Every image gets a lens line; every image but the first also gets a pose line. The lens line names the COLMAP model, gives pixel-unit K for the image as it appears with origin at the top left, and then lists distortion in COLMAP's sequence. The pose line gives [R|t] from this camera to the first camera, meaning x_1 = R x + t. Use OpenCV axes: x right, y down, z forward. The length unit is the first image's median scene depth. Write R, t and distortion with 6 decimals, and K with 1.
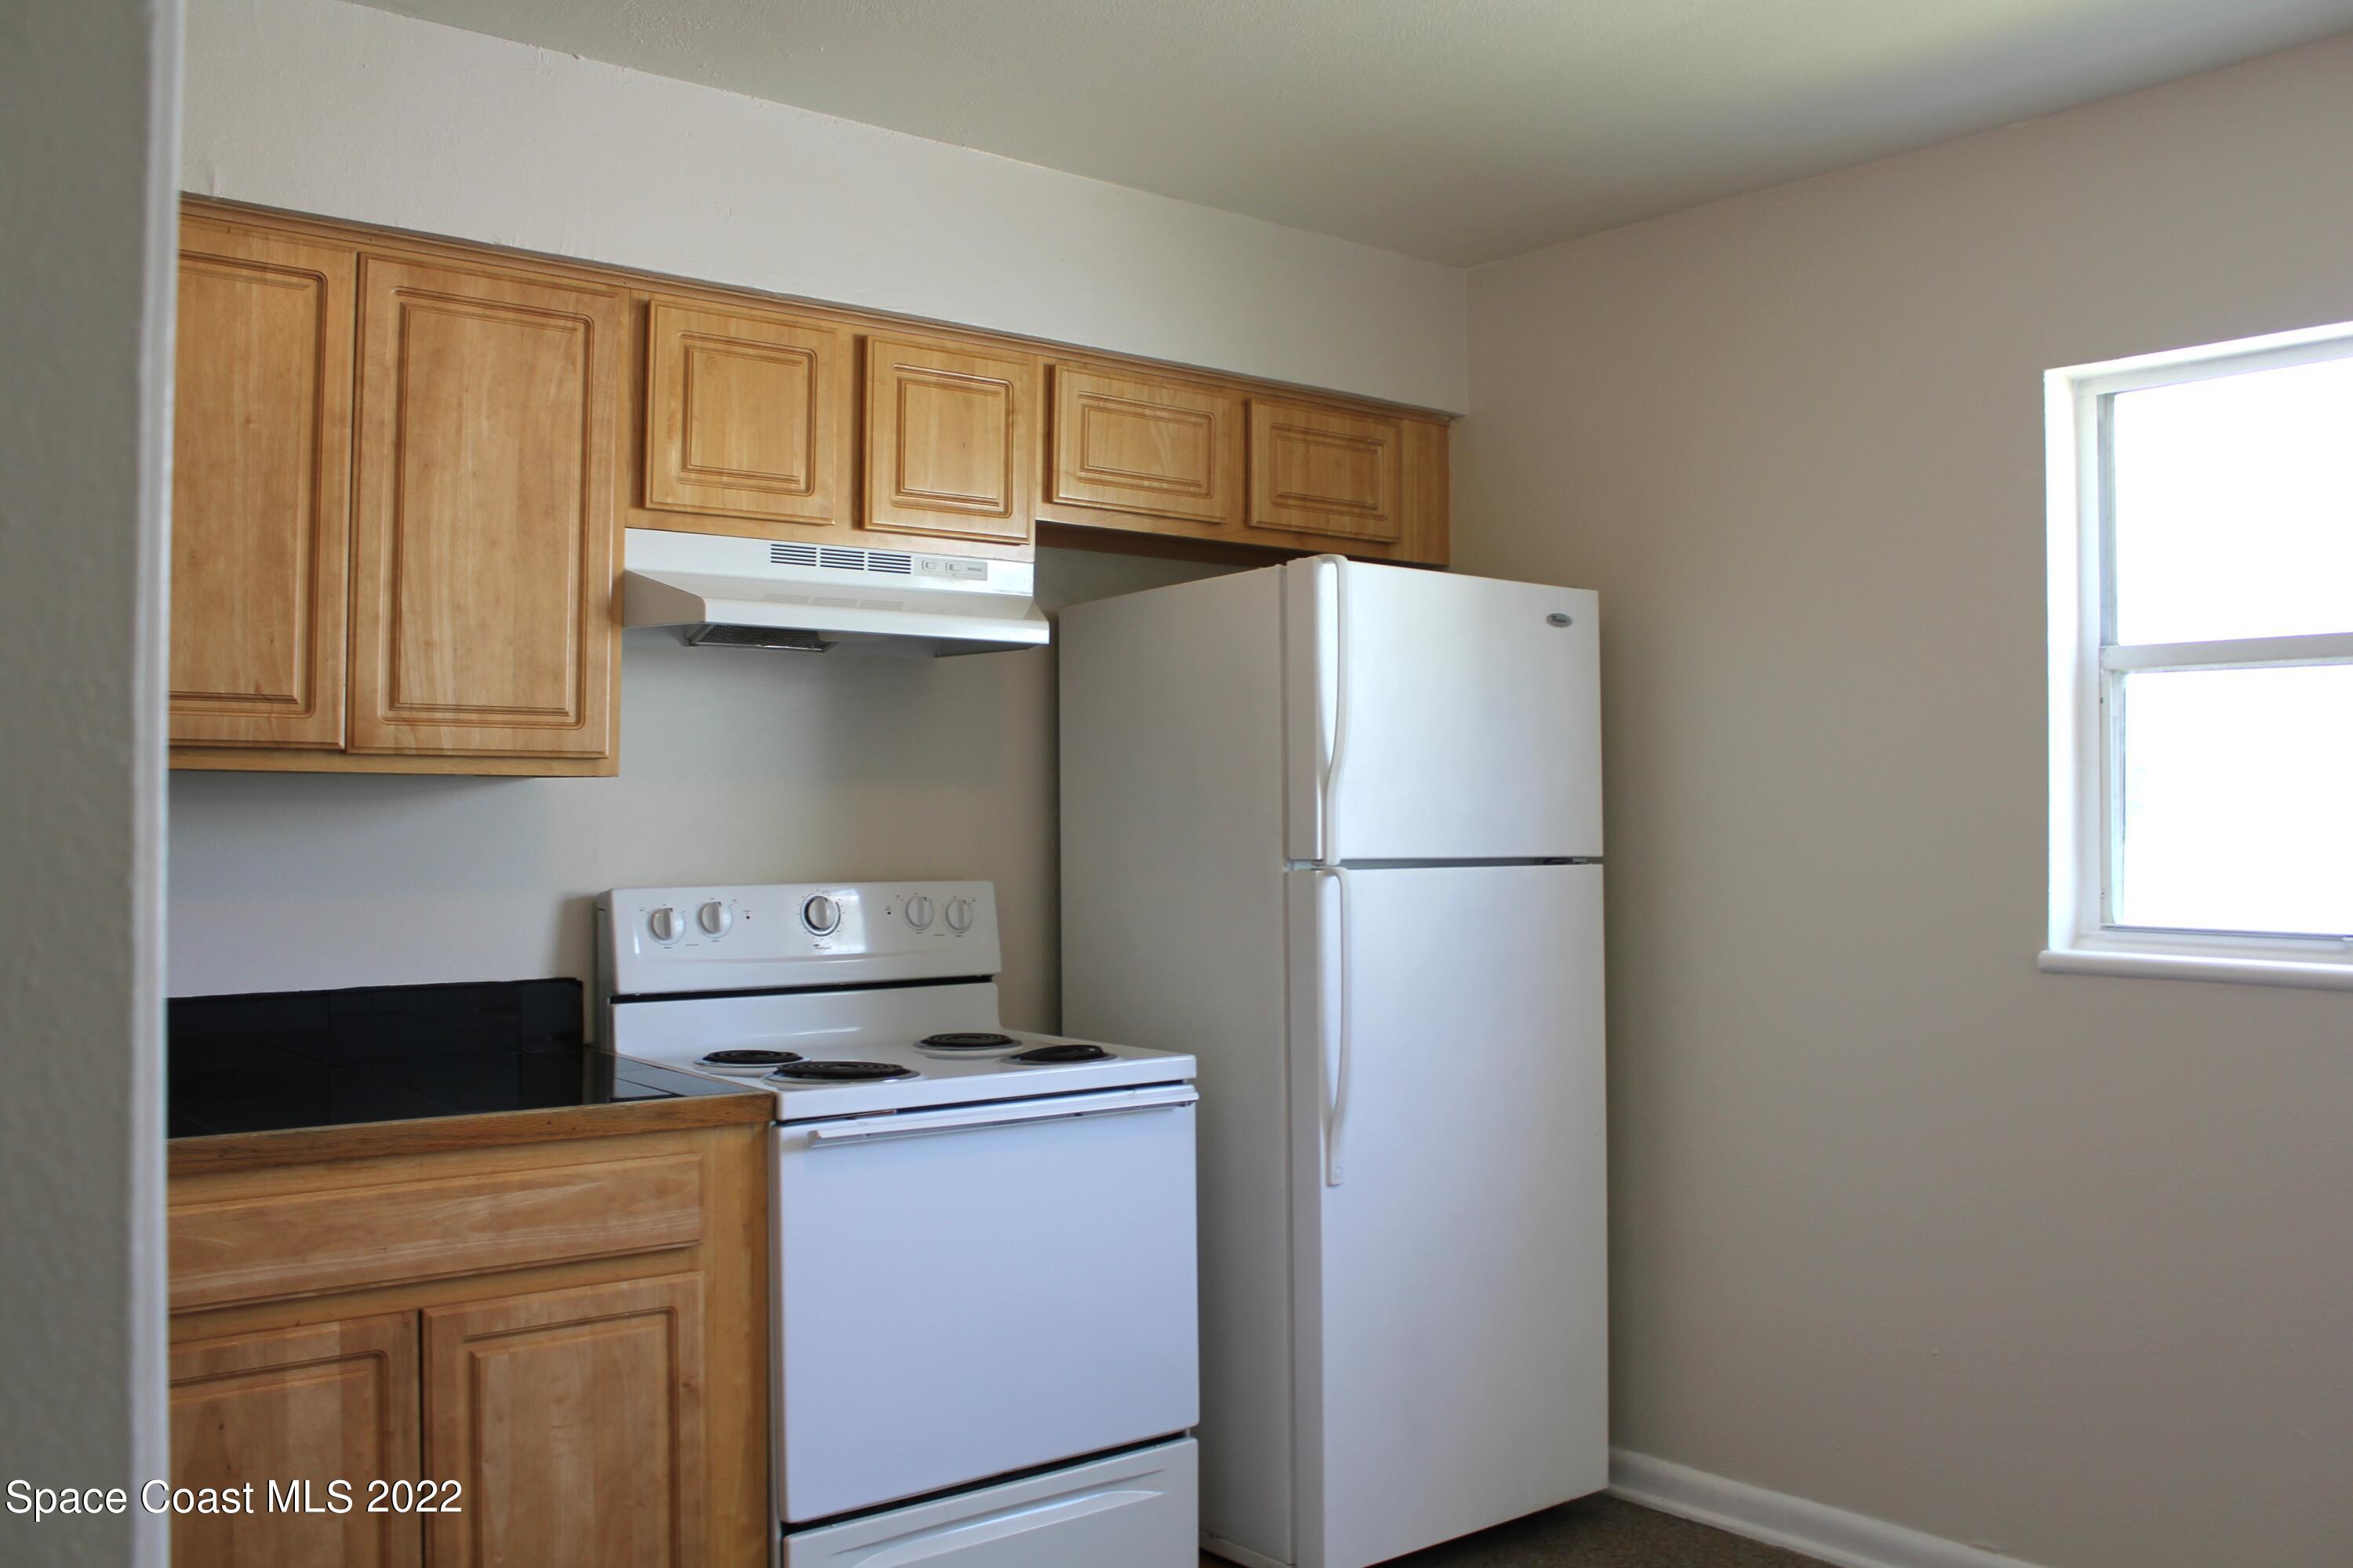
lens RADIAL K [[2028.7, 0, 1180.5], [0, 2028.7, 769.0], [0, 0, 1]] dist [-0.080245, 0.012754]
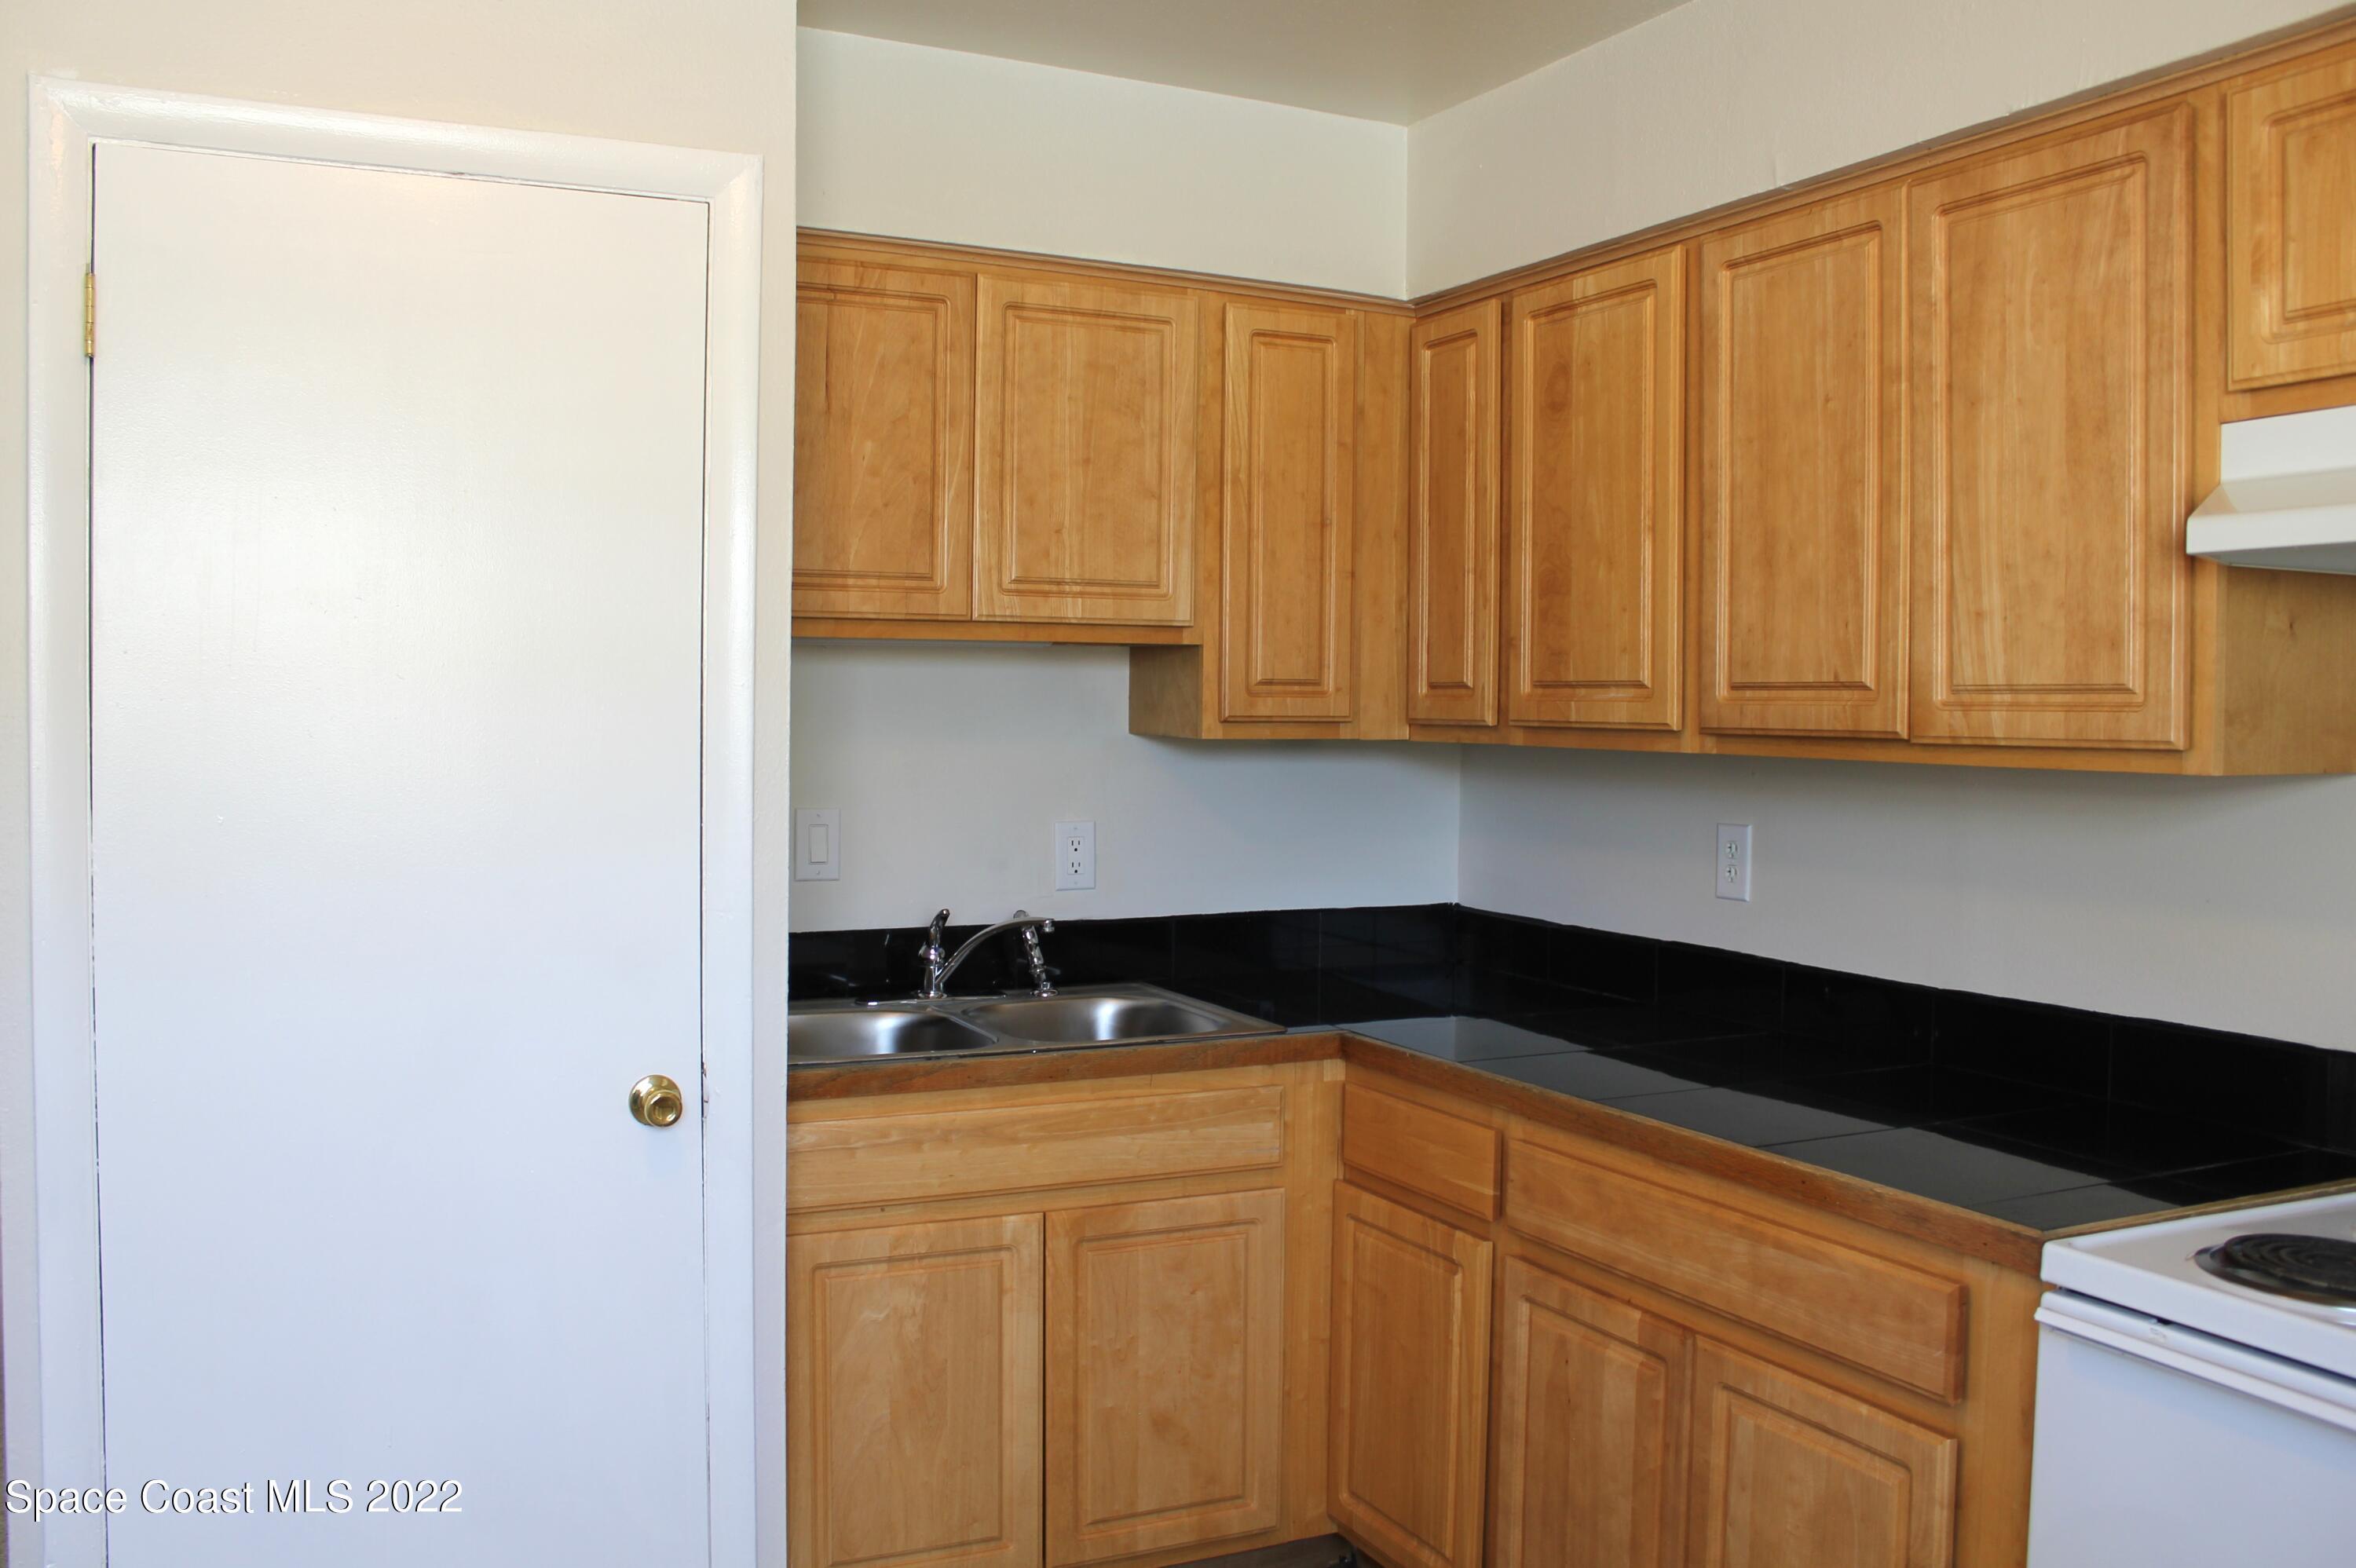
lens RADIAL K [[2031.1, 0, 1182.0], [0, 2031.1, 768.9], [0, 0, 1]] dist [-0.080245, 0.012754]
pose [[-0.236709, 0.028263, -0.971170, 0.528080], [0.013736, 0.999574, 0.025742, -0.023398], [0.971484, -0.007246, -0.236996, 0.870959]]
